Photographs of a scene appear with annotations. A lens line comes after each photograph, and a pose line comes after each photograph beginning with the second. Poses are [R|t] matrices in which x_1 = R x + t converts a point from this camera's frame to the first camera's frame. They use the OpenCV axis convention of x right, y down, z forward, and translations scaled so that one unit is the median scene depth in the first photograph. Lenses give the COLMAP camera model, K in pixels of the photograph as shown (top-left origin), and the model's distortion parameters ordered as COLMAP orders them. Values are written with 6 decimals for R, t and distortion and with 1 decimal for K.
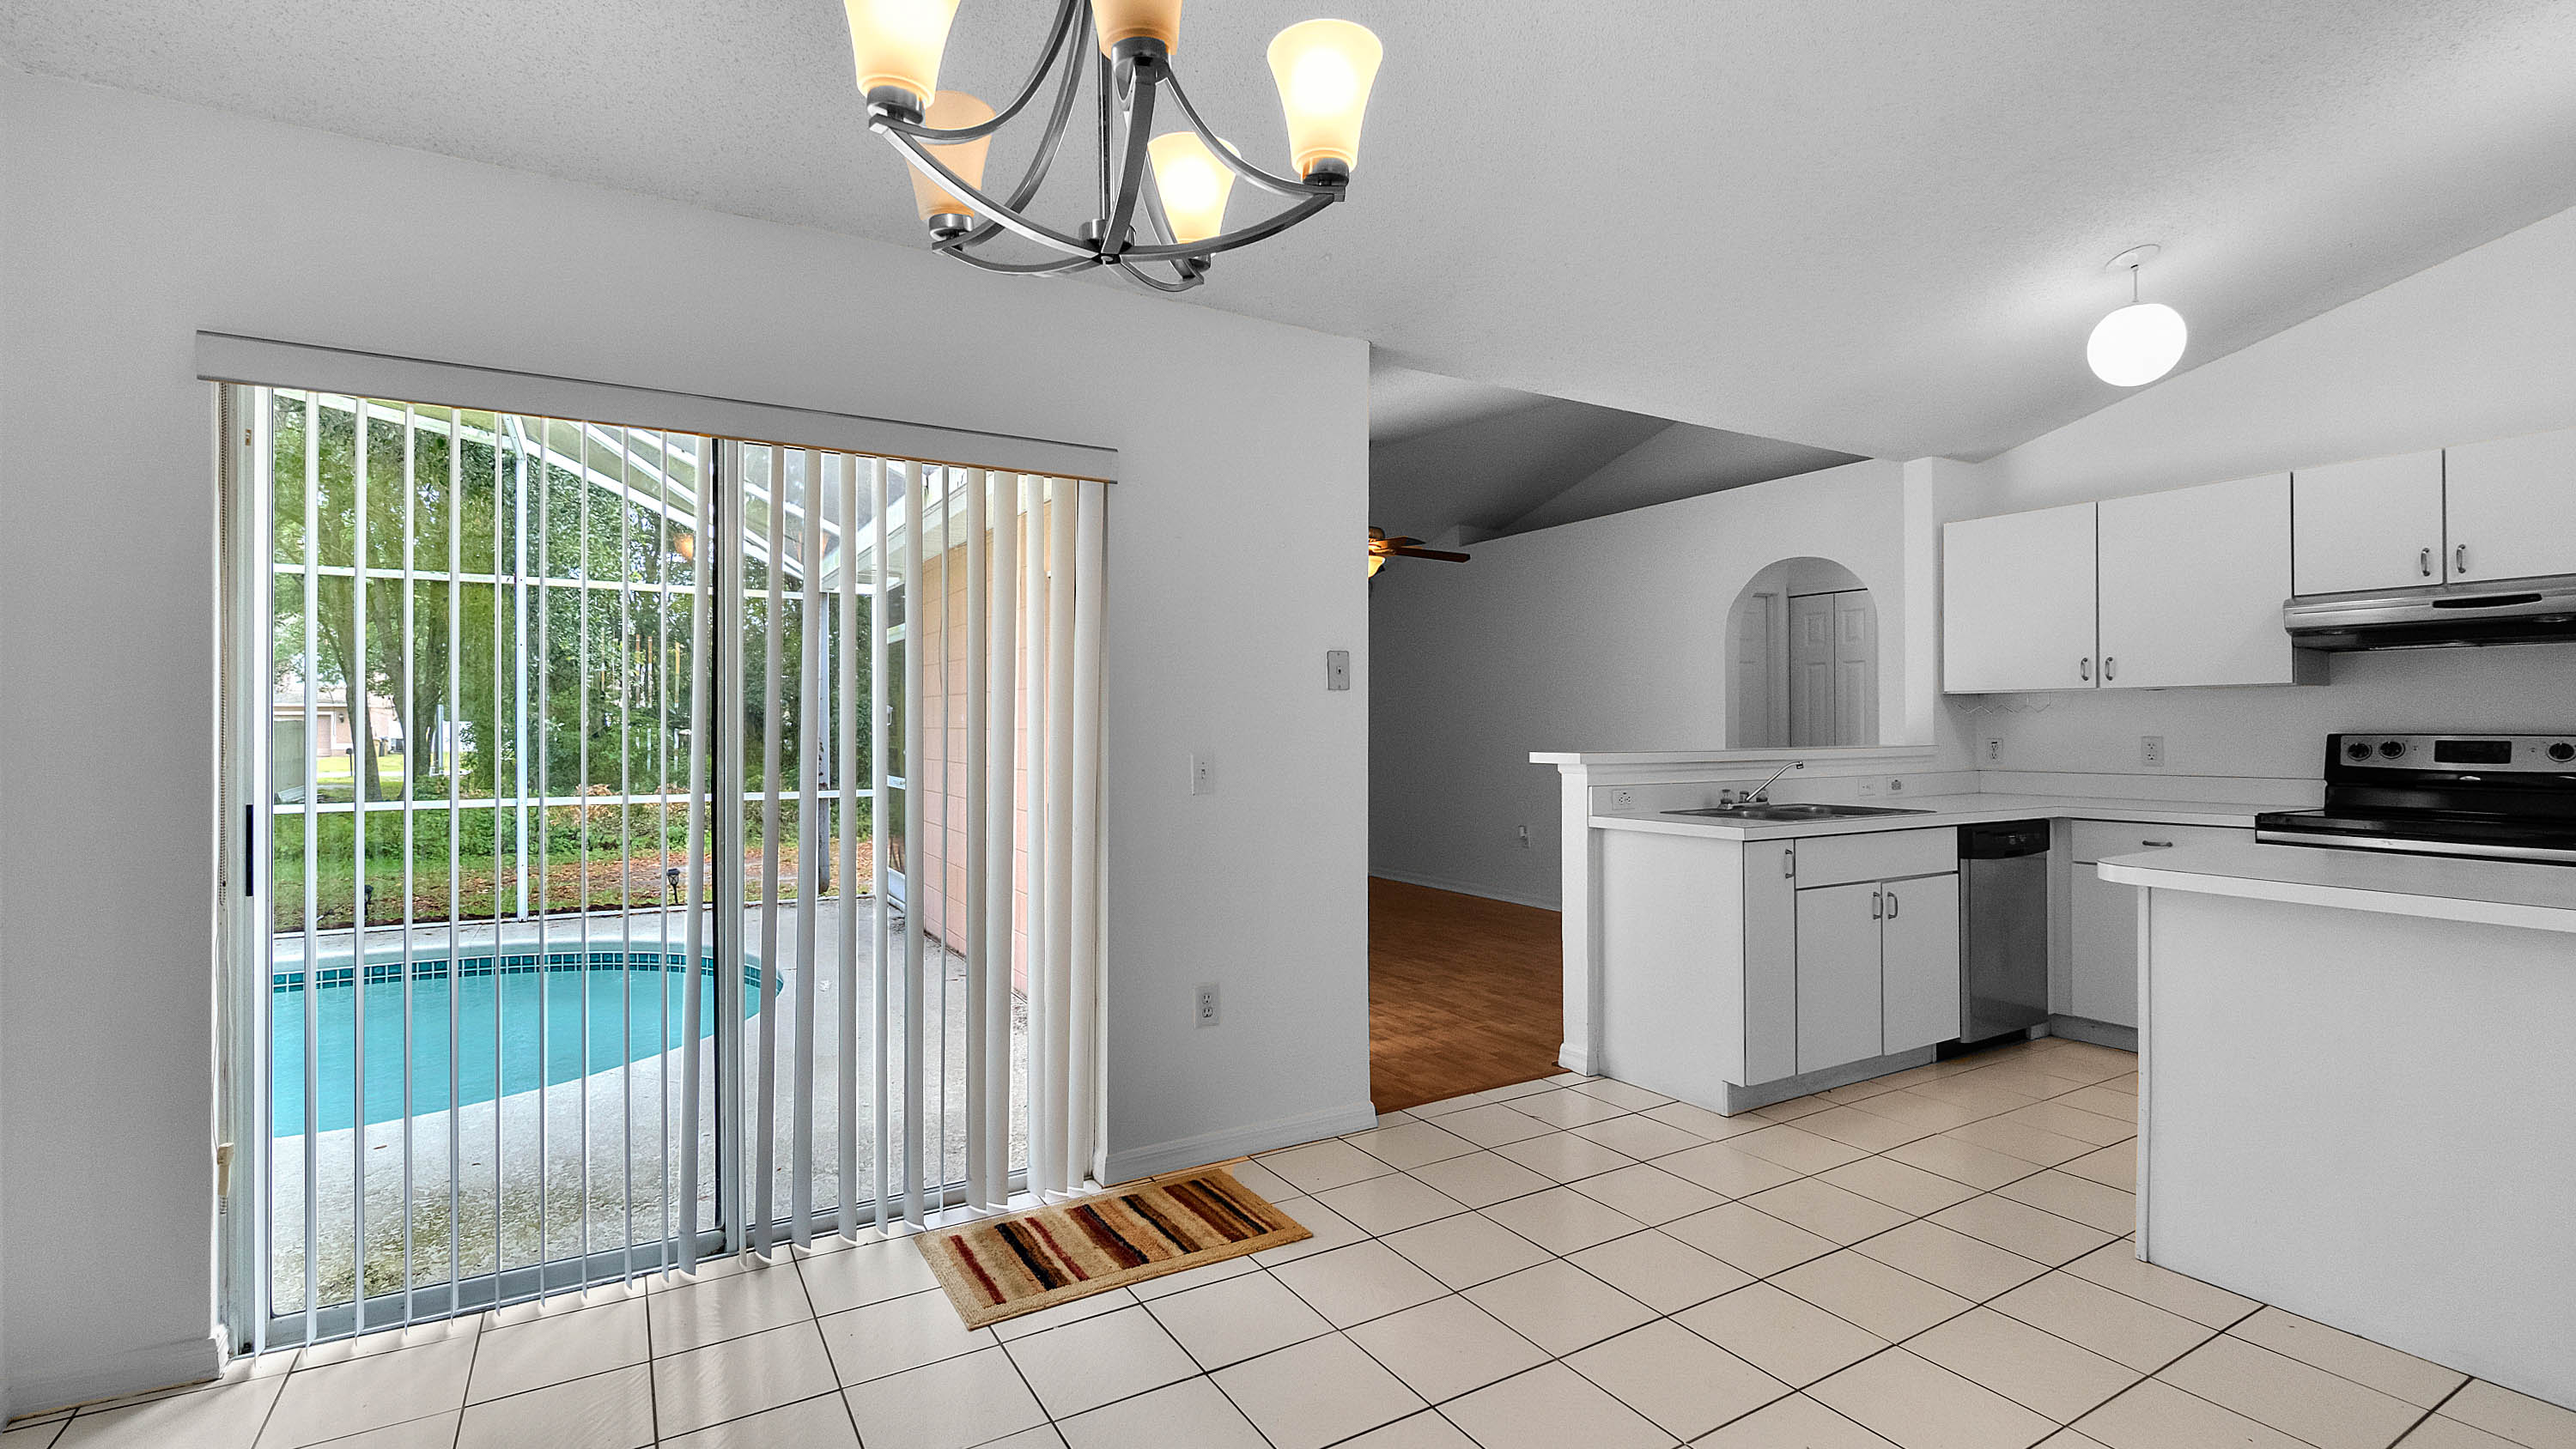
lens RADIAL K [[1114.8, 0, 1272.1], [0, 1114.8, 720.9], [0, 0, 1]] dist [-0.003294, -0.000158]
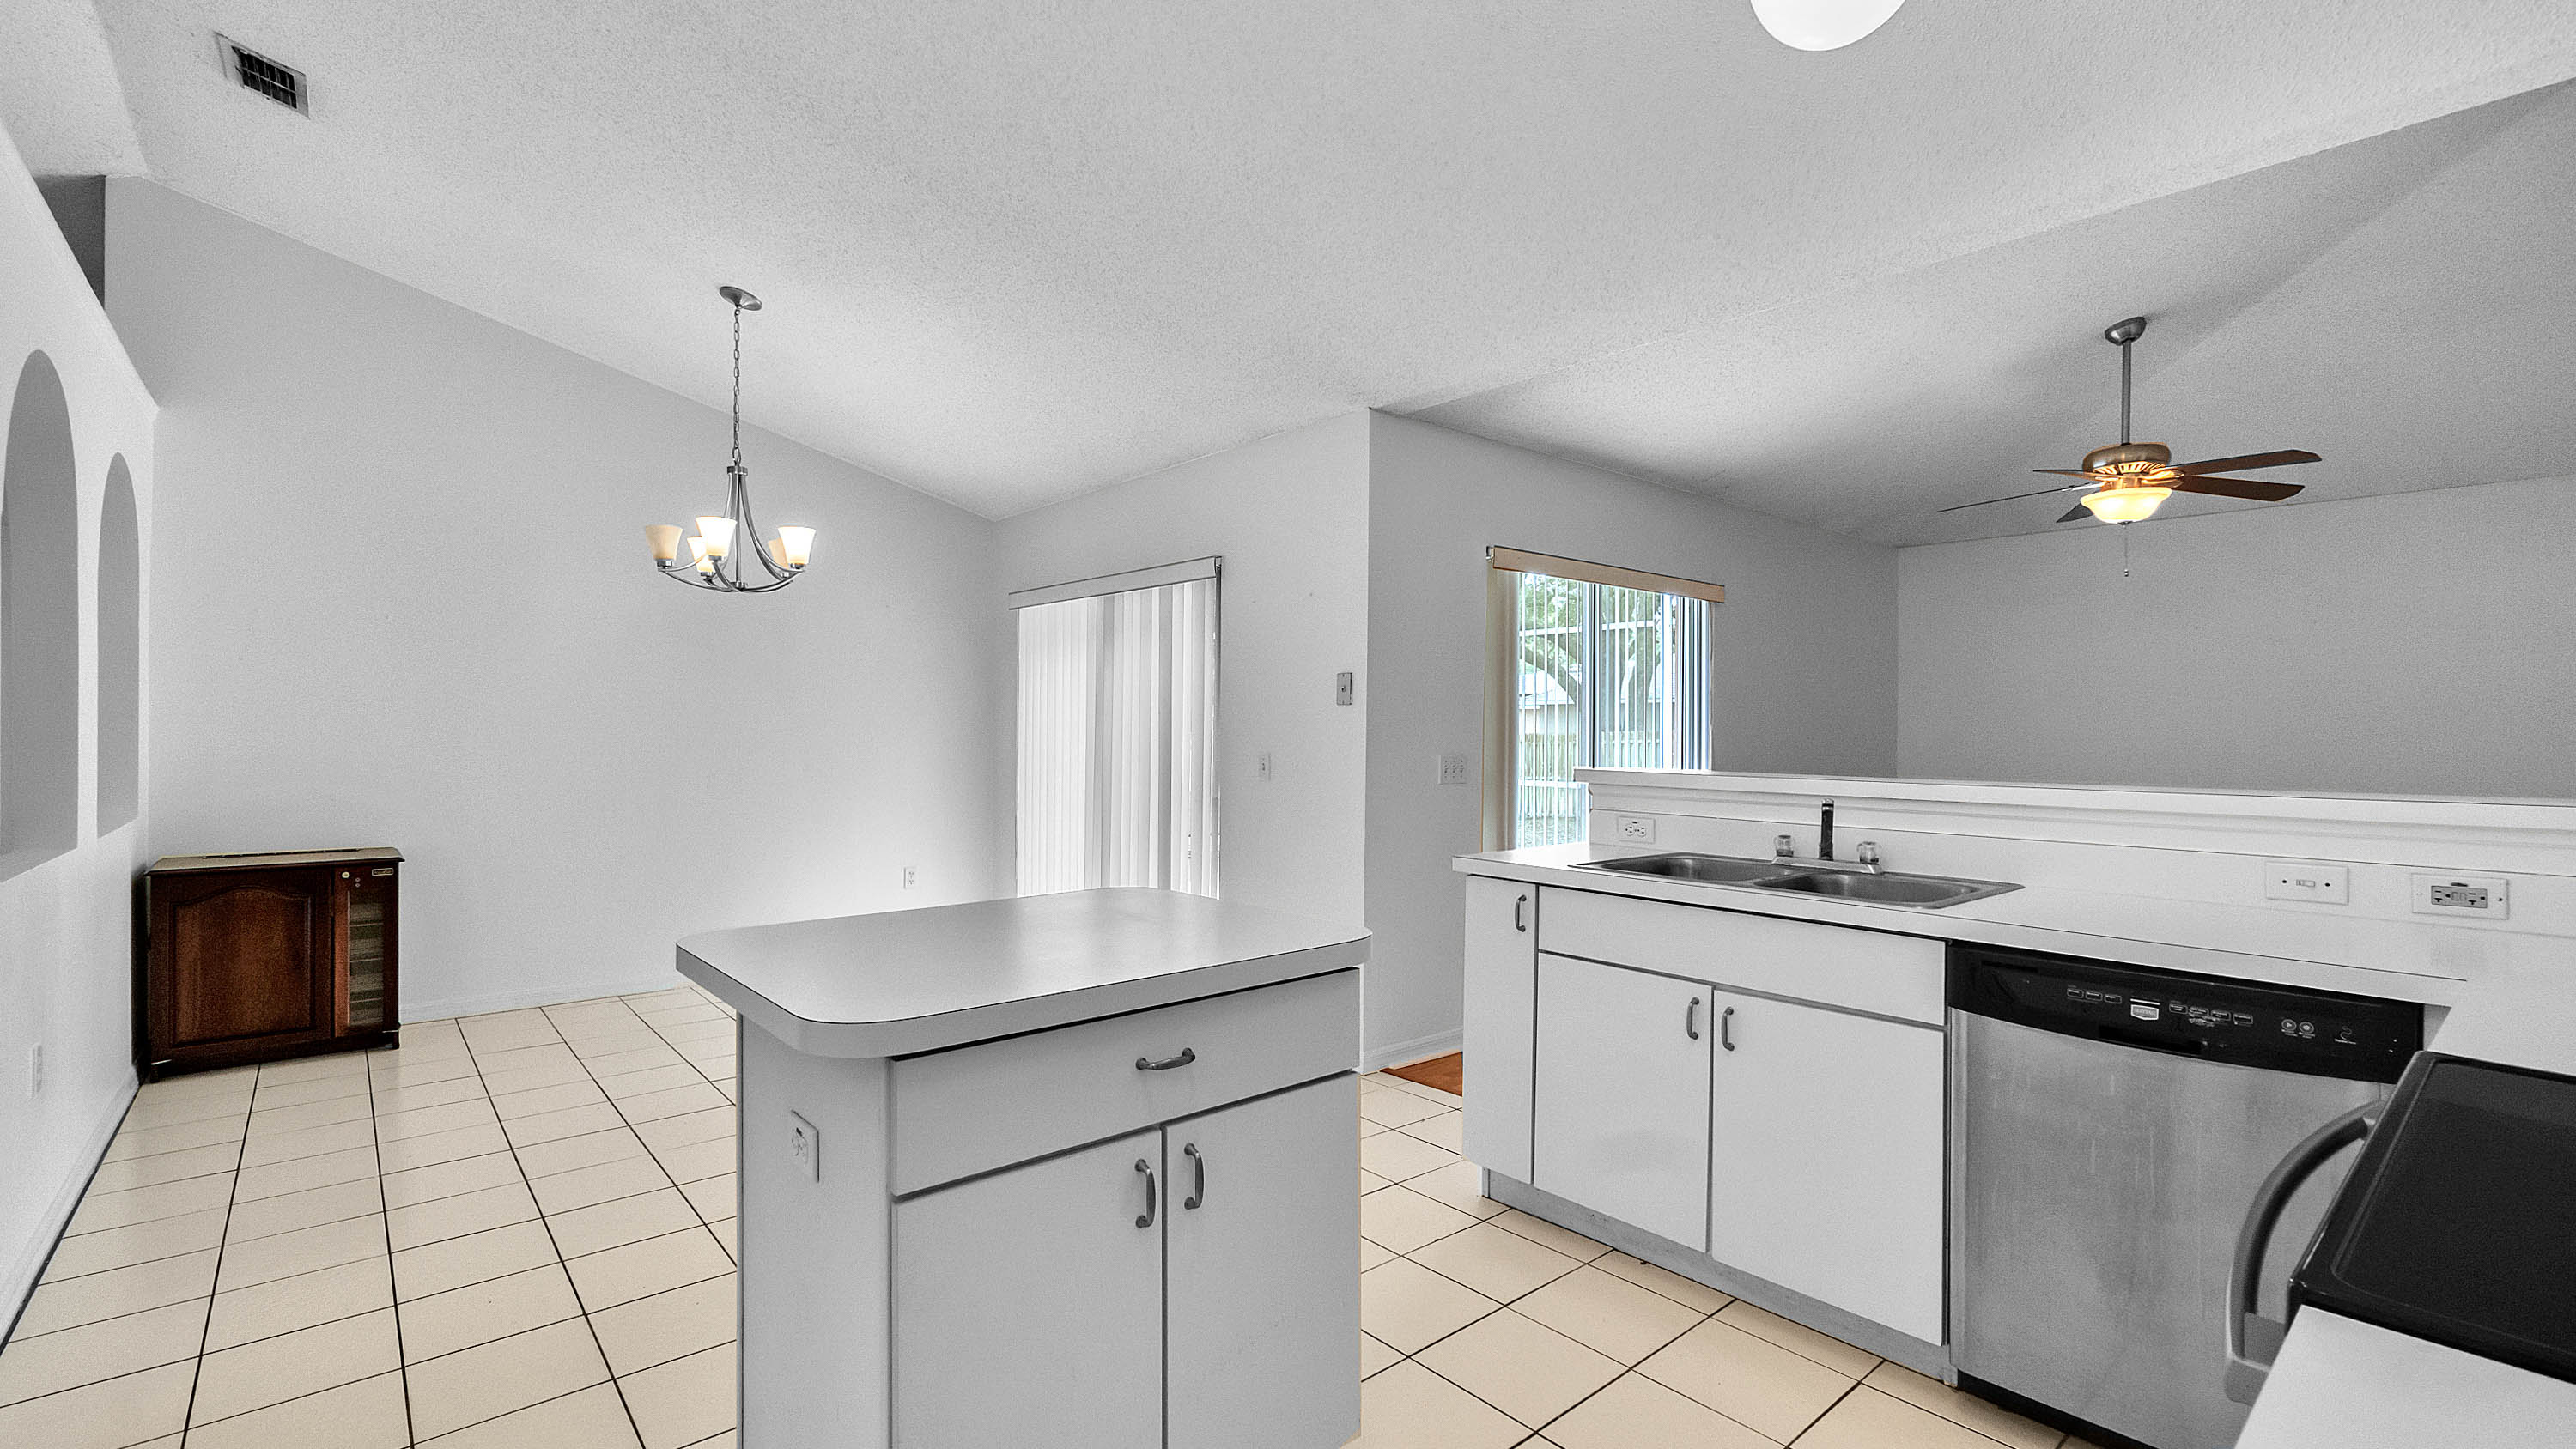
lens RADIAL K [[1114.8, 0, 1272.1], [0, 1114.8, 720.9], [0, 0, 1]] dist [-0.003294, -0.000158]
pose [[0.166939, -0.003410, -0.985961, 1.138628], [-0.009470, 0.999942, -0.005062, -0.002224], [0.985922, 0.010183, 0.166897, 0.642967]]
